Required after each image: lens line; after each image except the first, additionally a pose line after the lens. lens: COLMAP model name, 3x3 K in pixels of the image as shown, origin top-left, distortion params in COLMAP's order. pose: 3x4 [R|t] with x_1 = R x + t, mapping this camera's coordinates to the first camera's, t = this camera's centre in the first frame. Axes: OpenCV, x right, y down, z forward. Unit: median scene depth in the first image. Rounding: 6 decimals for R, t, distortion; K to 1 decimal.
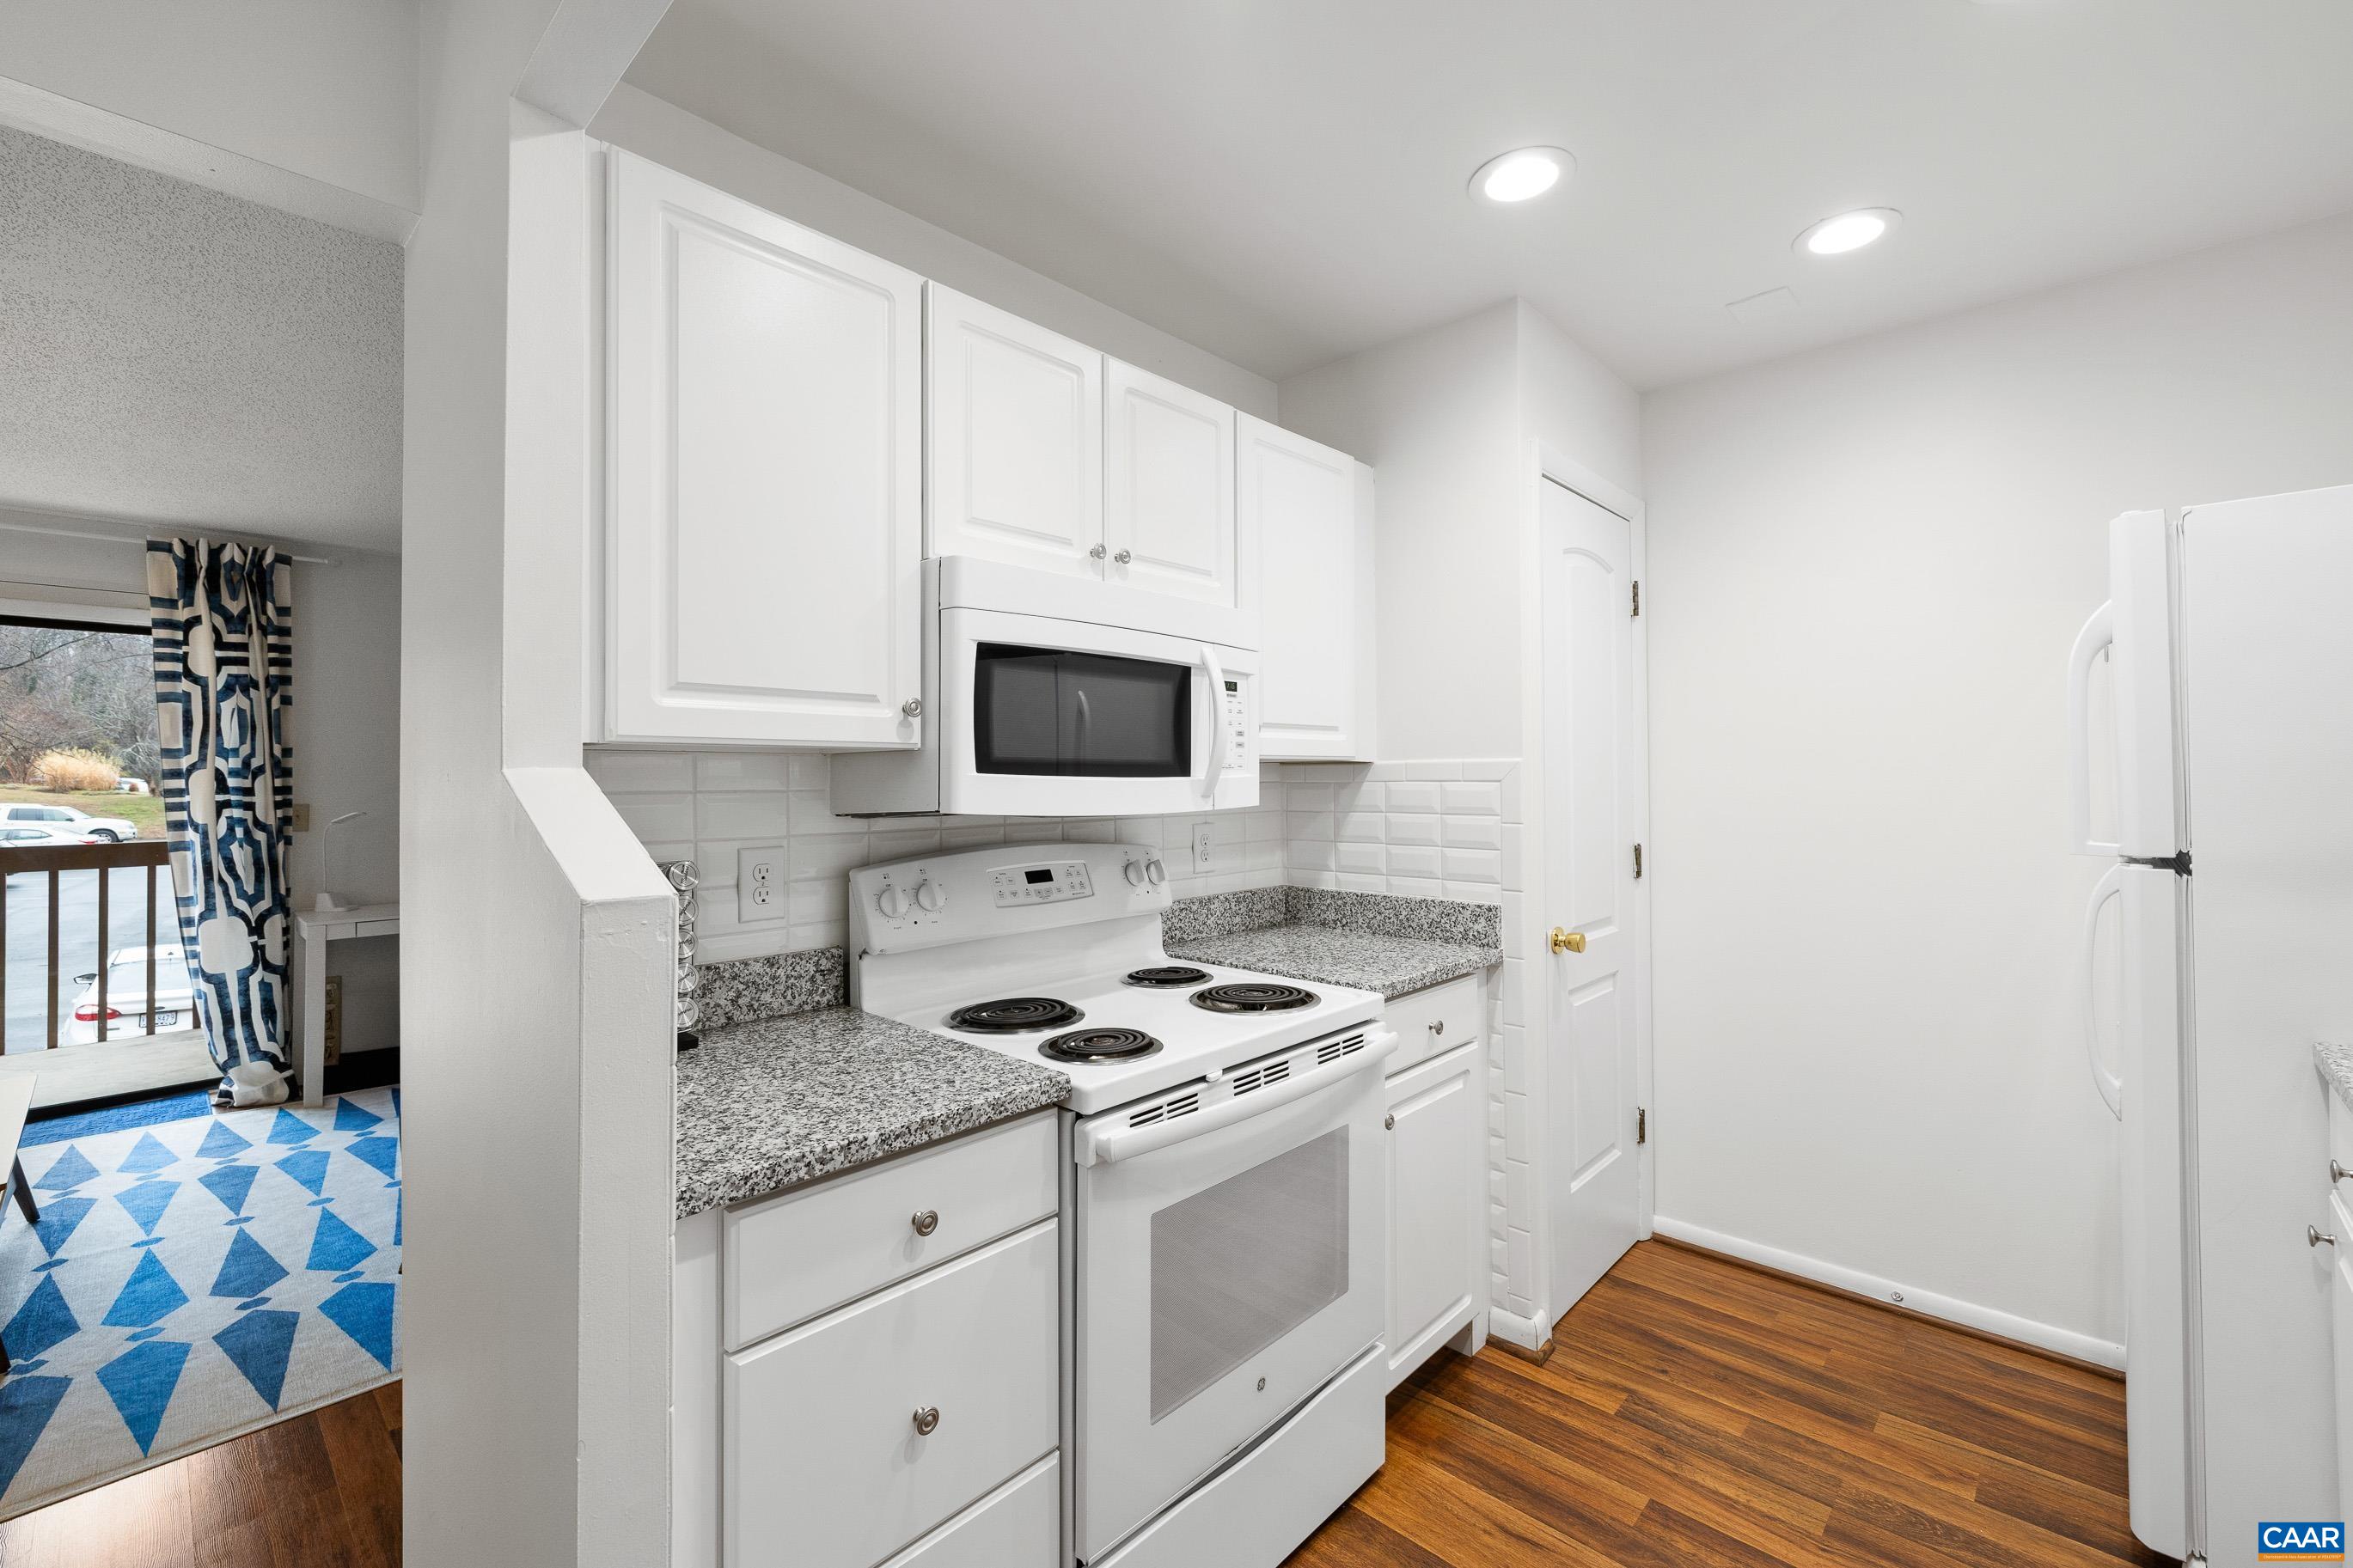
lens RADIAL K [[987.2, 0, 1174.4], [0, 987.2, 771.0], [0, 0, 1]] dist [-0.000611, -0.000157]
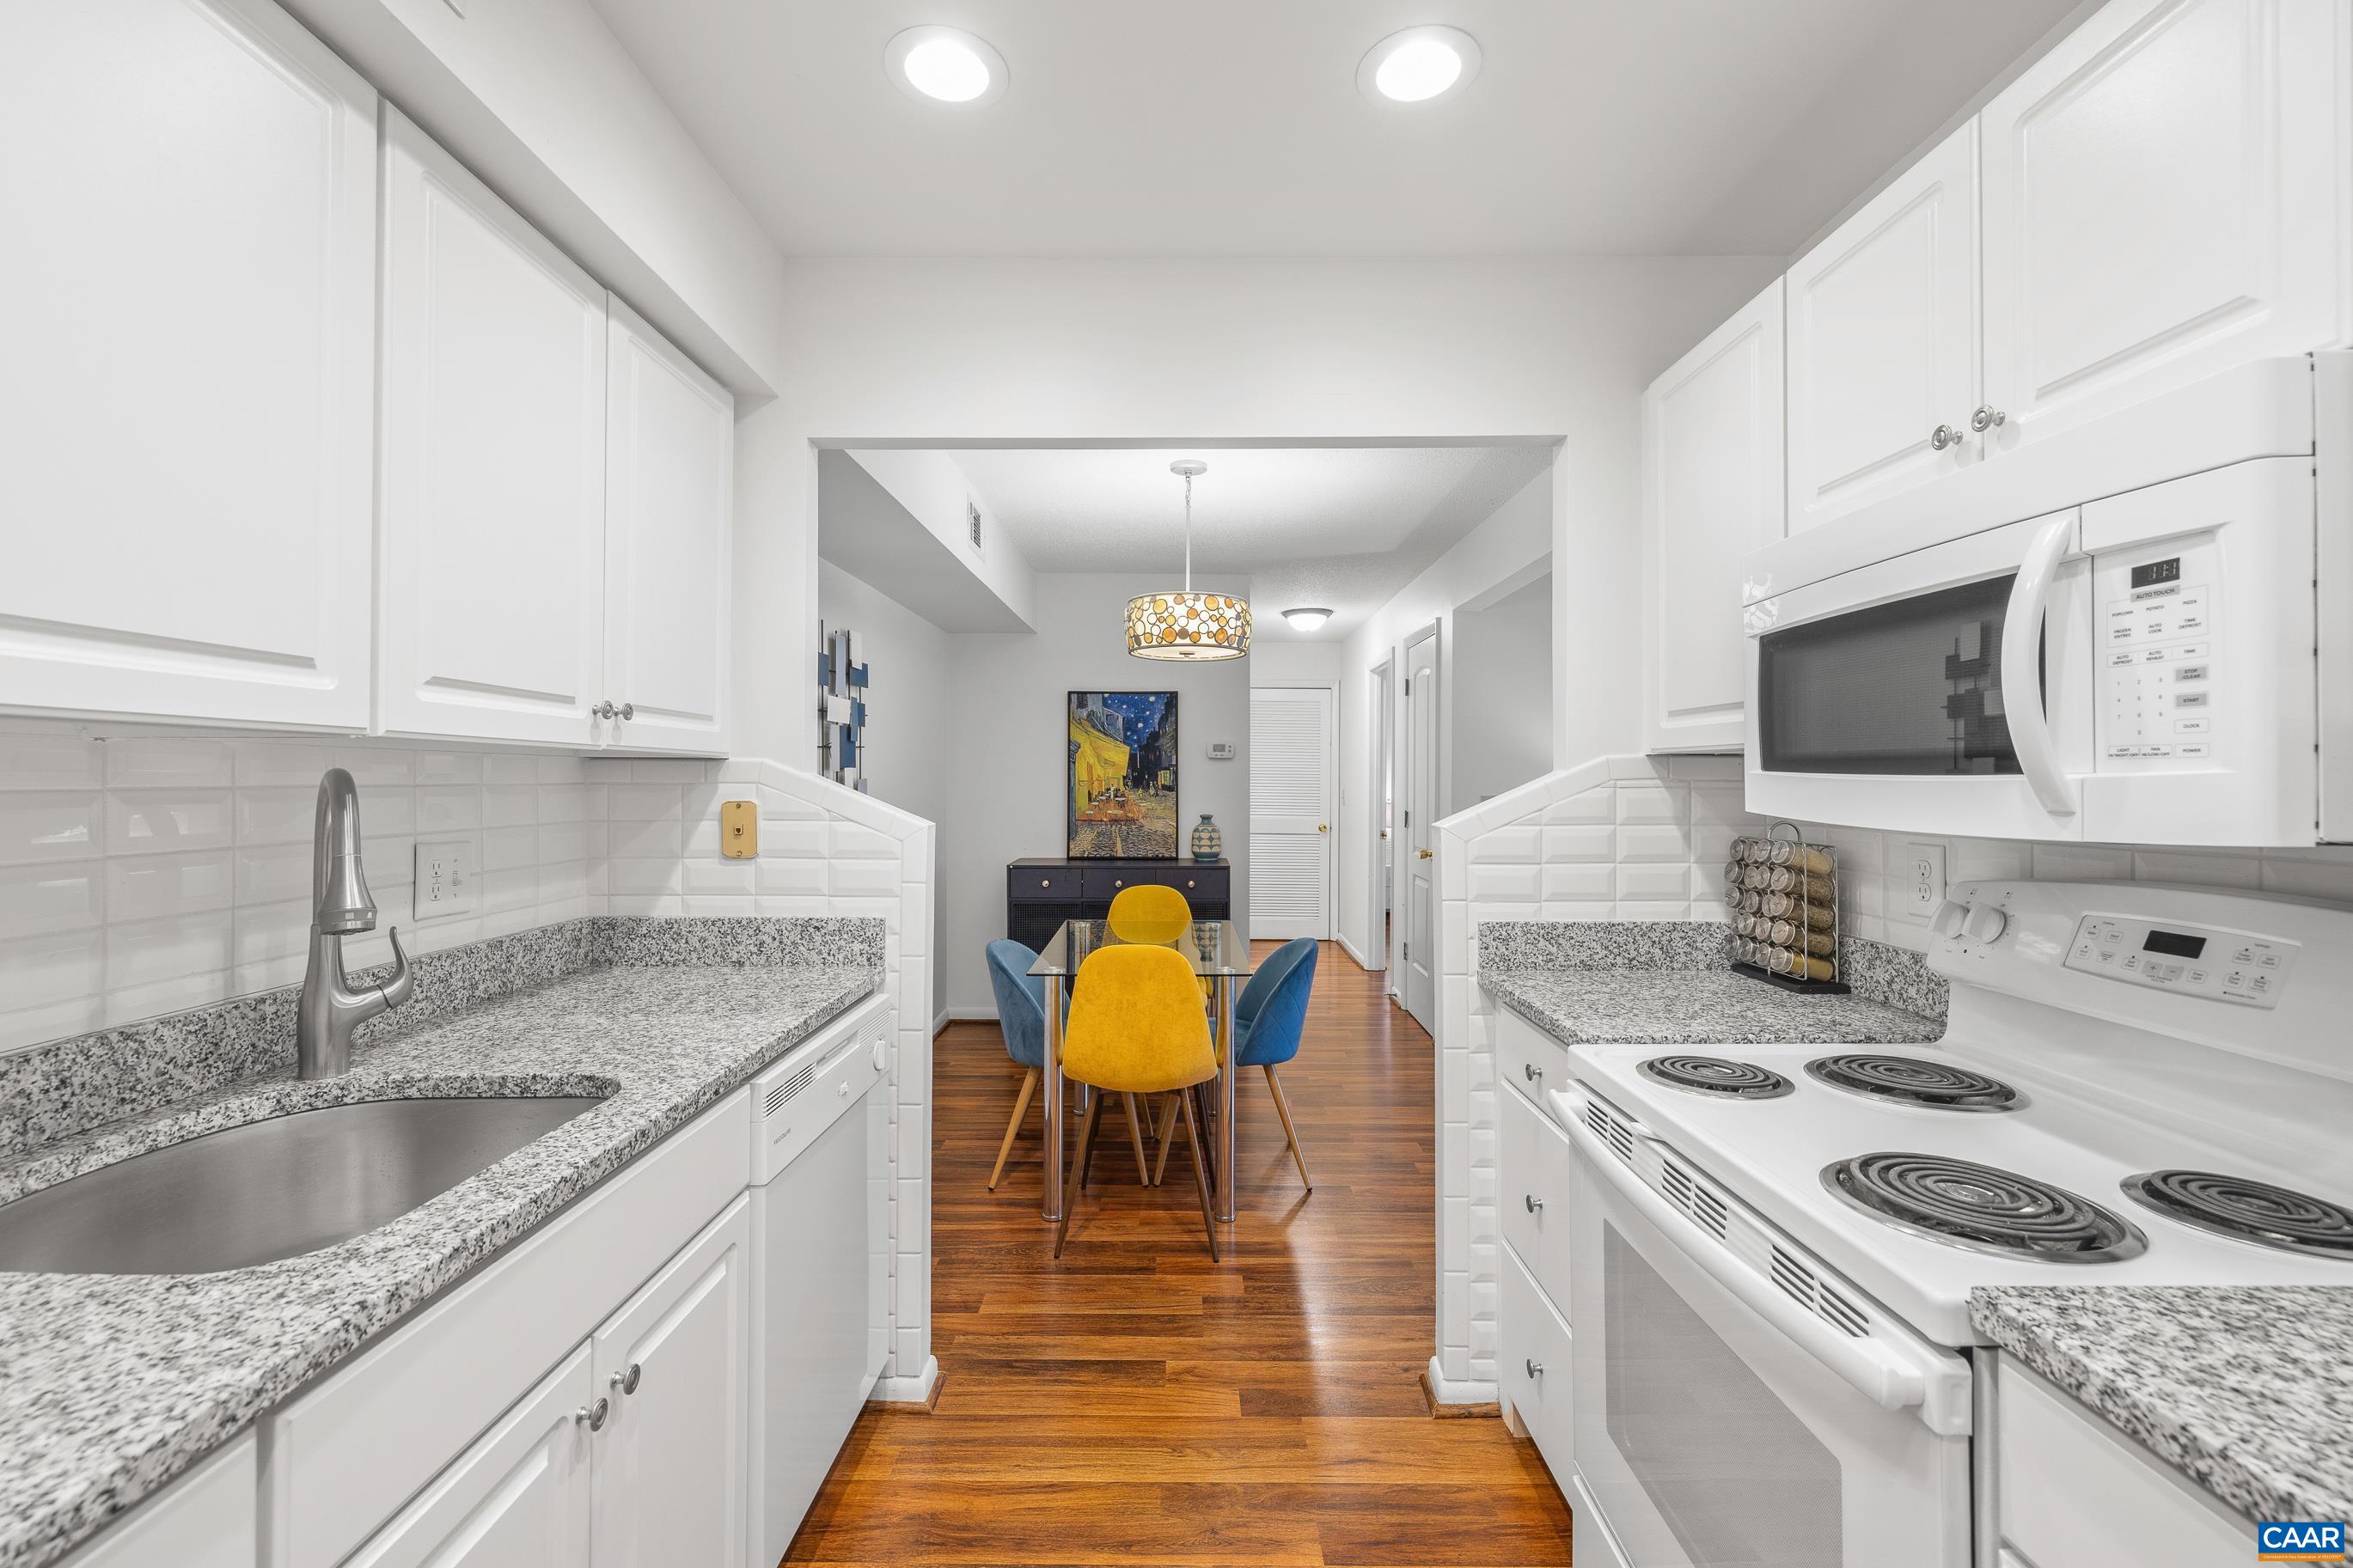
lens RADIAL K [[987.2, 0, 1174.4], [0, 987.2, 771.0], [0, 0, 1]] dist [-0.000611, -0.000157]
pose [[-0.730396, 0.001708, -0.683022, 0.714578], [0.011087, 0.999895, -0.009356, 0.003632], [0.682934, -0.014407, -0.730338, 1.057222]]
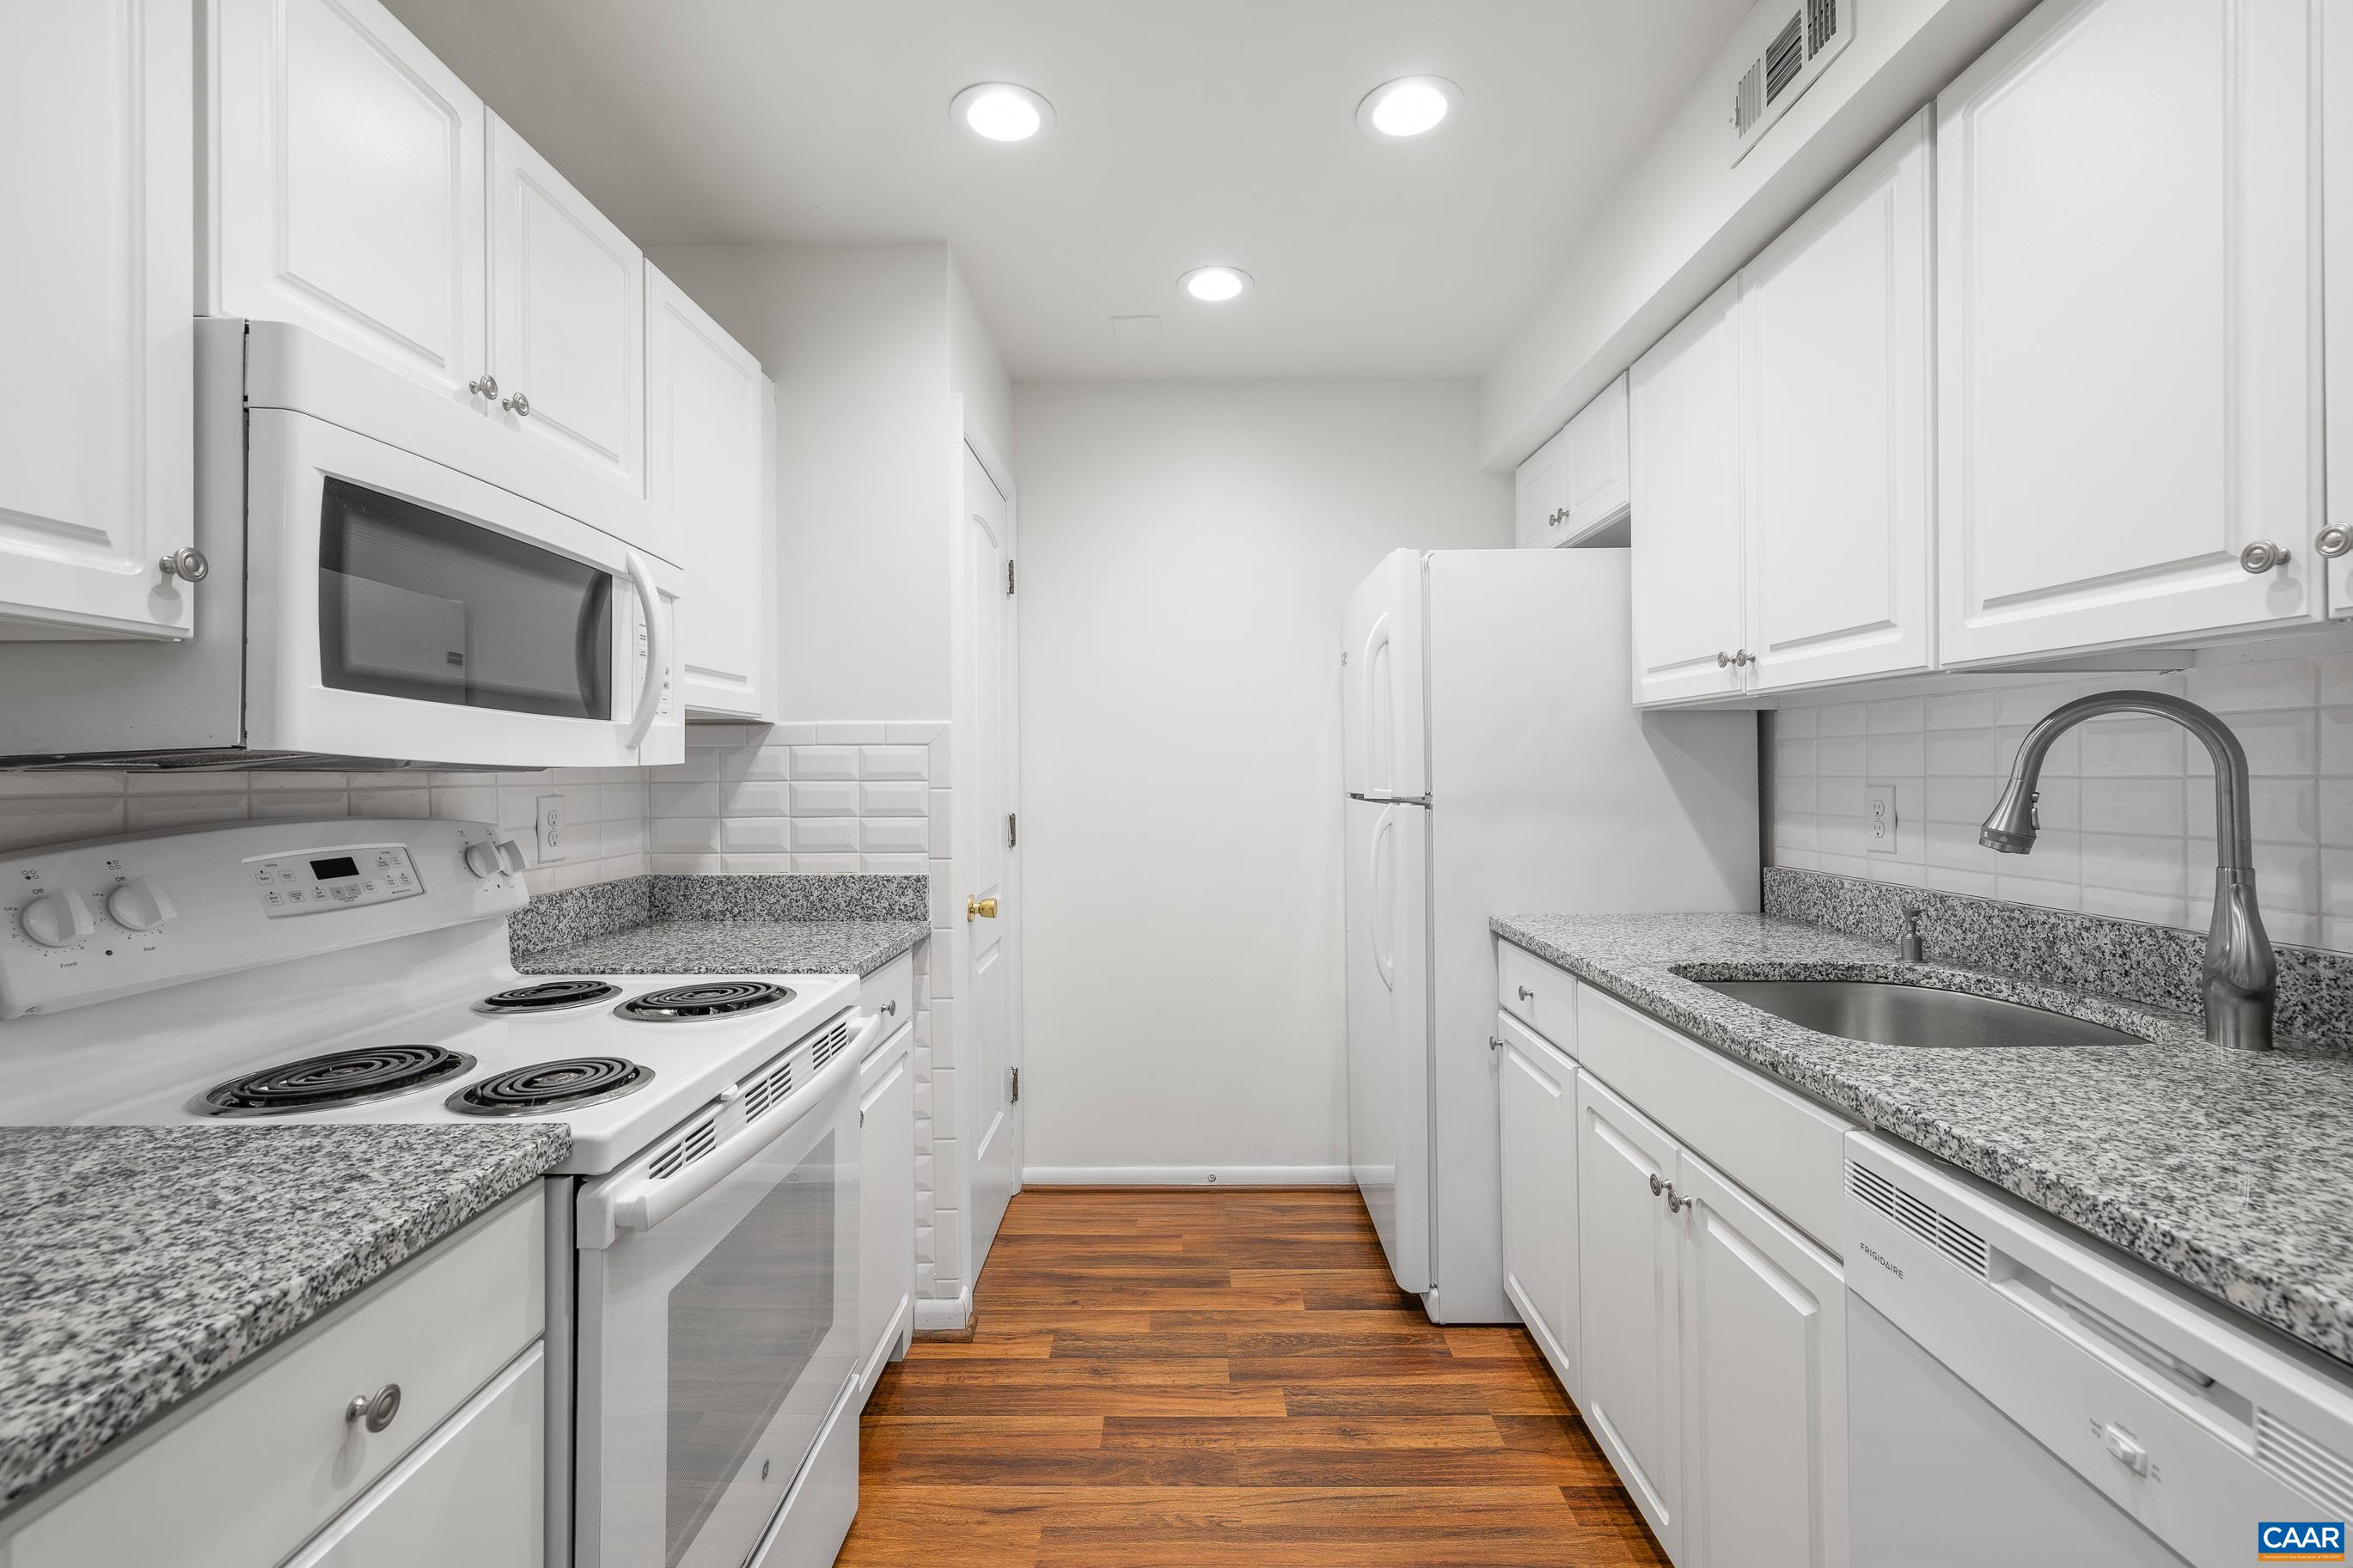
lens RADIAL K [[1024.8, 0, 1184.2], [0, 1024.8, 769.1], [0, 0, 1]] dist [0.002492, 0.000413]
pose [[0.729450, 0.005146, 0.684015, -0.198100], [-0.004037, 0.999987, -0.003218, 0.043110], [-0.684022, -0.000414, 0.729461, 0.130239]]
